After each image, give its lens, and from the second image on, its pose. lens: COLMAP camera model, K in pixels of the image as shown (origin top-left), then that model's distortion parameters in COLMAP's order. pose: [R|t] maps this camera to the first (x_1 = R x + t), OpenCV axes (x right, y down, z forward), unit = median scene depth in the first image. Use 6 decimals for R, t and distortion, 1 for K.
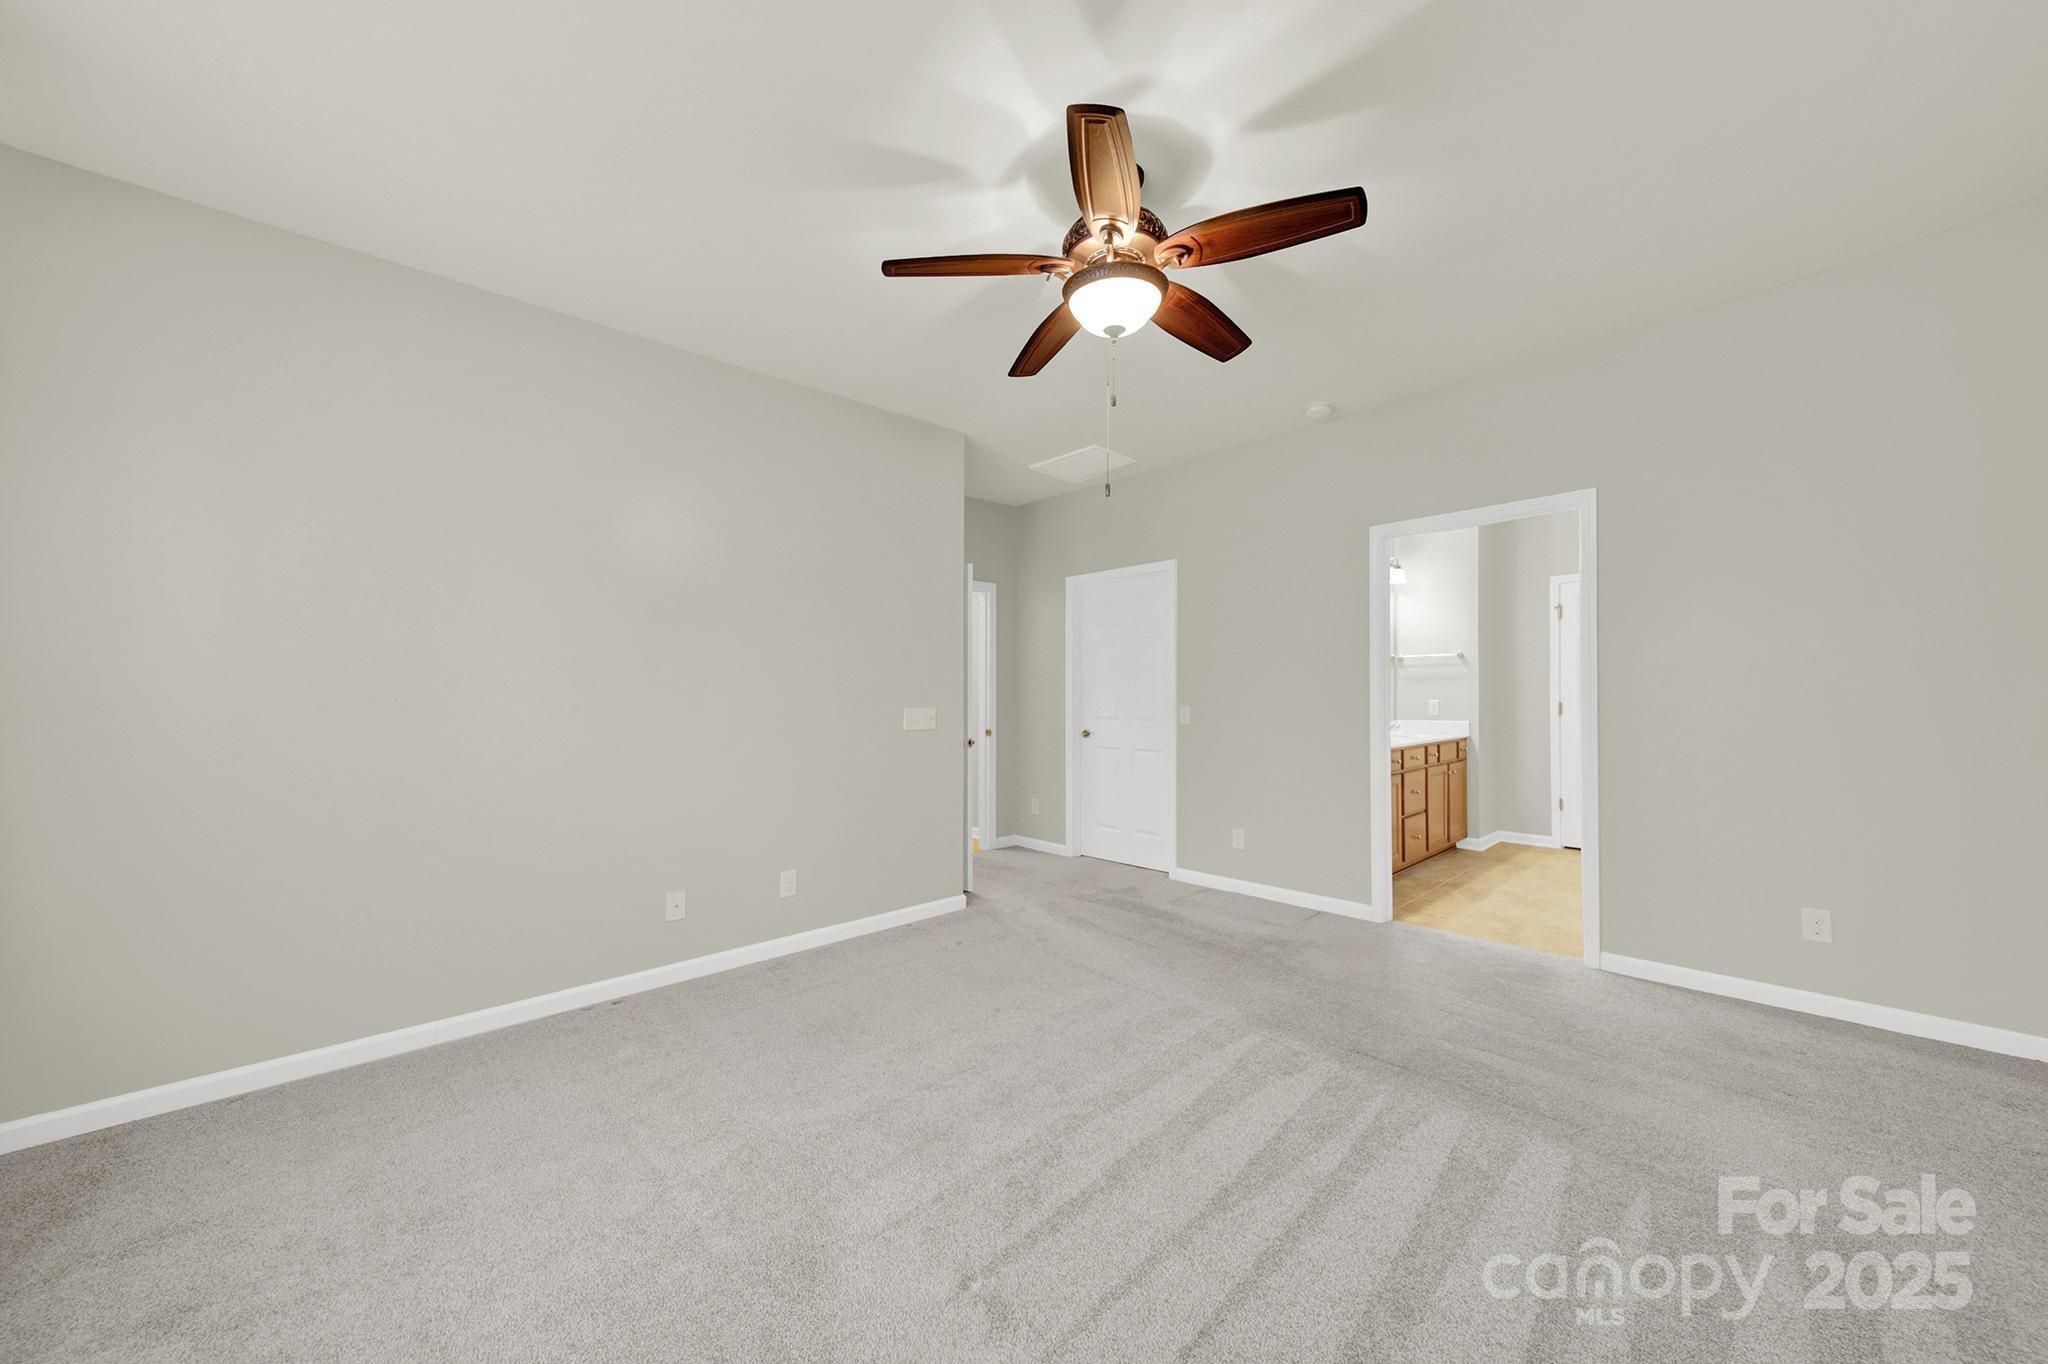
lens RADIAL K [[750.3, 0, 1027.8], [0, 750.3, 693.9], [0, 0, 1]] dist [-0.000540, -0.000085]
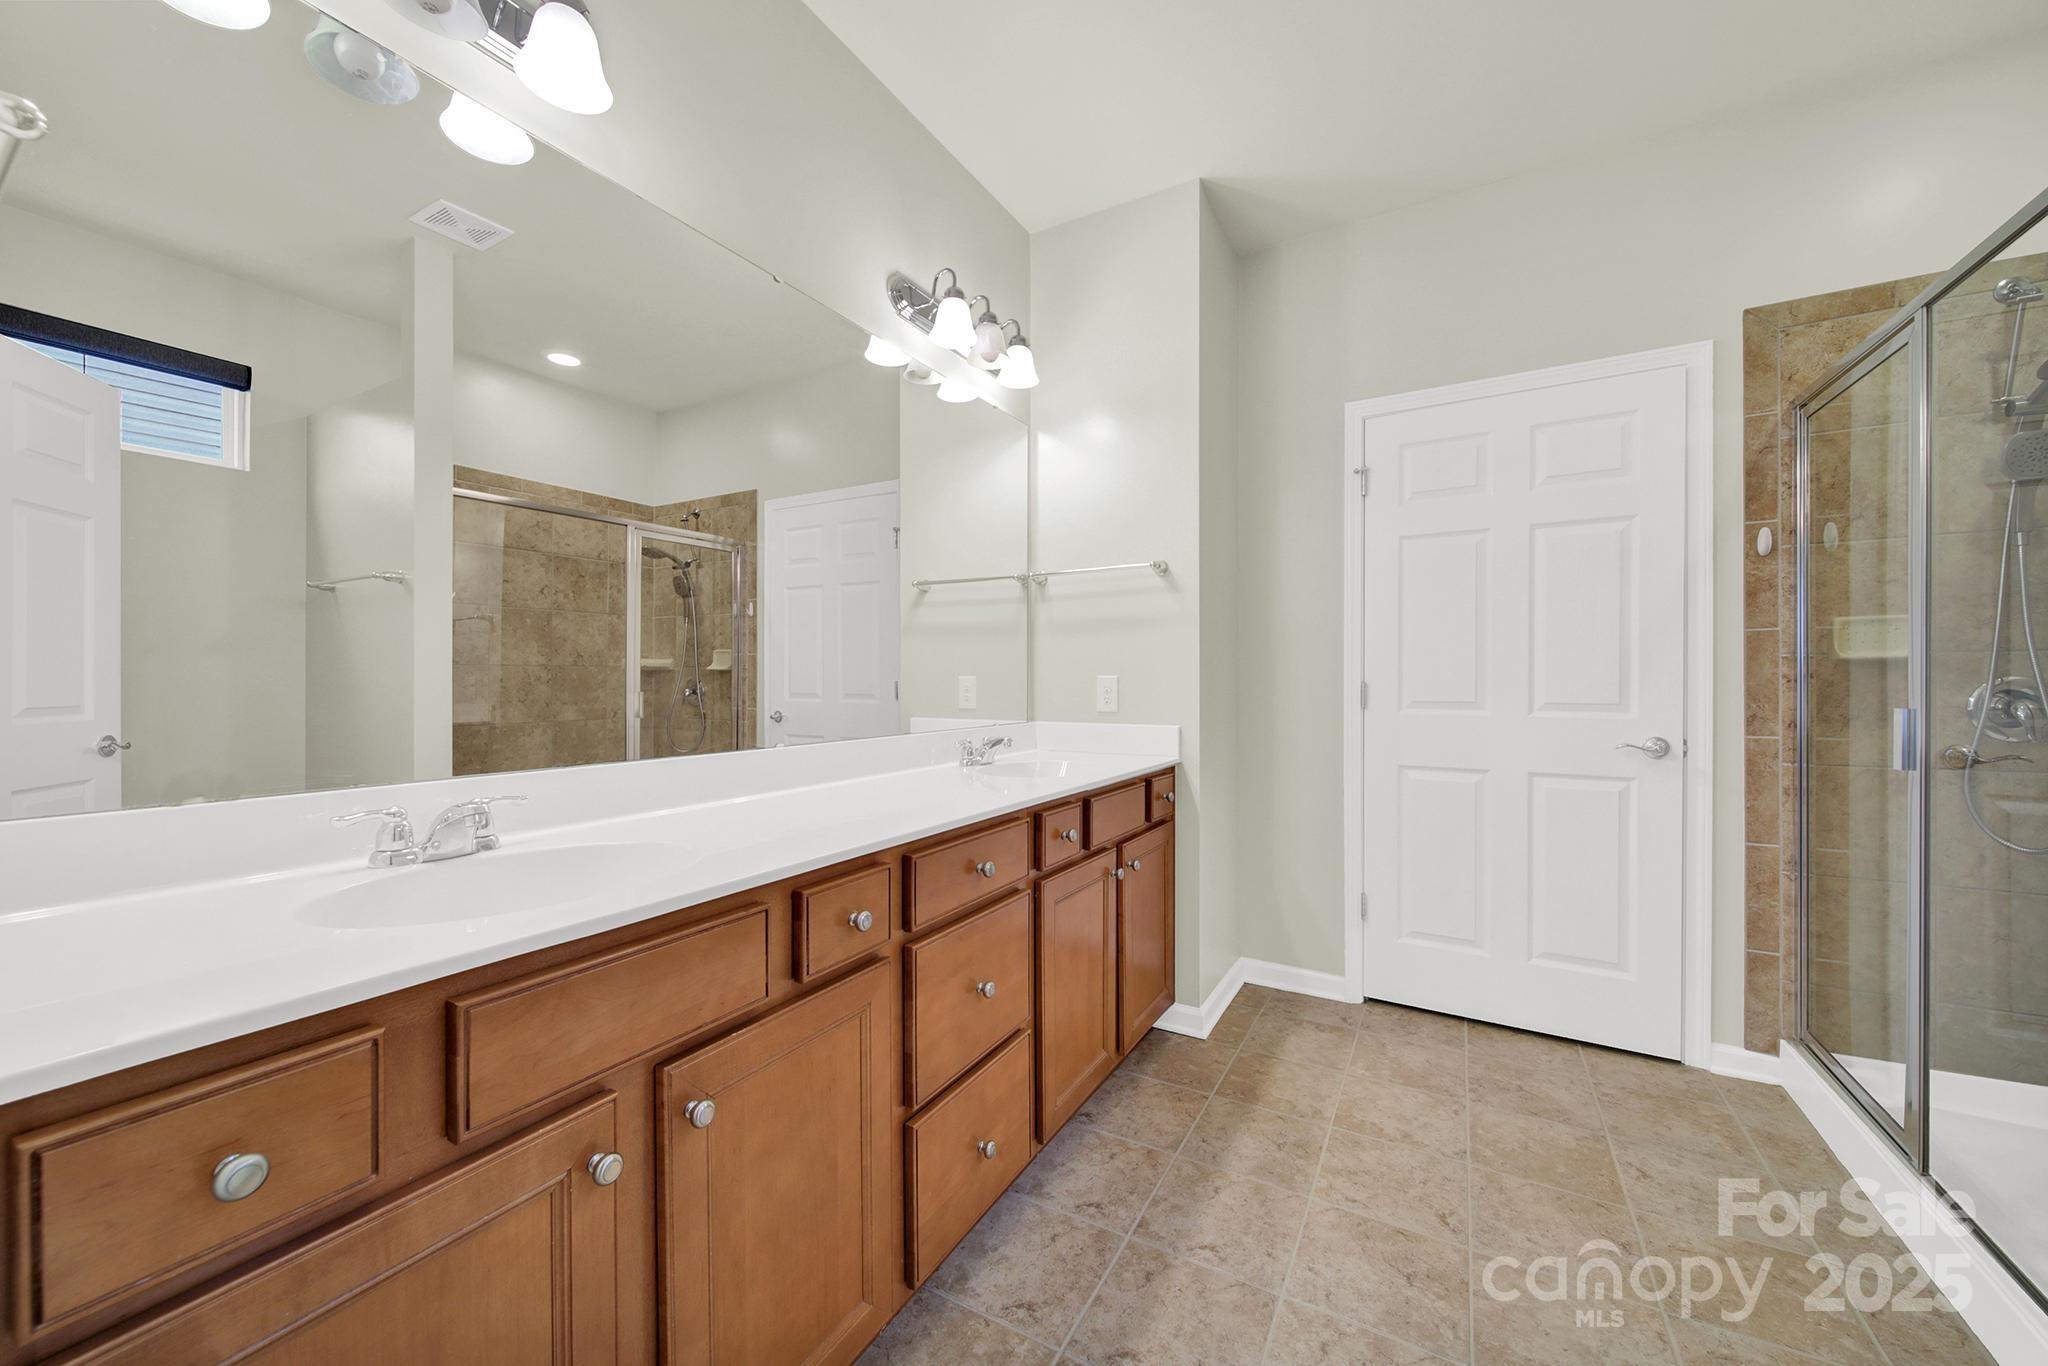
lens RADIAL K [[750.3, 0, 1021.8], [0, 750.3, 680.7], [0, 0, 1]] dist [-0.000540, -0.000085]
pose [[0.965361, 0.005883, 0.260853, 0.394403], [-0.005276, 0.999981, -0.003030, 0.012910], [-0.260866, 0.001548, 0.965374, 0.619497]]
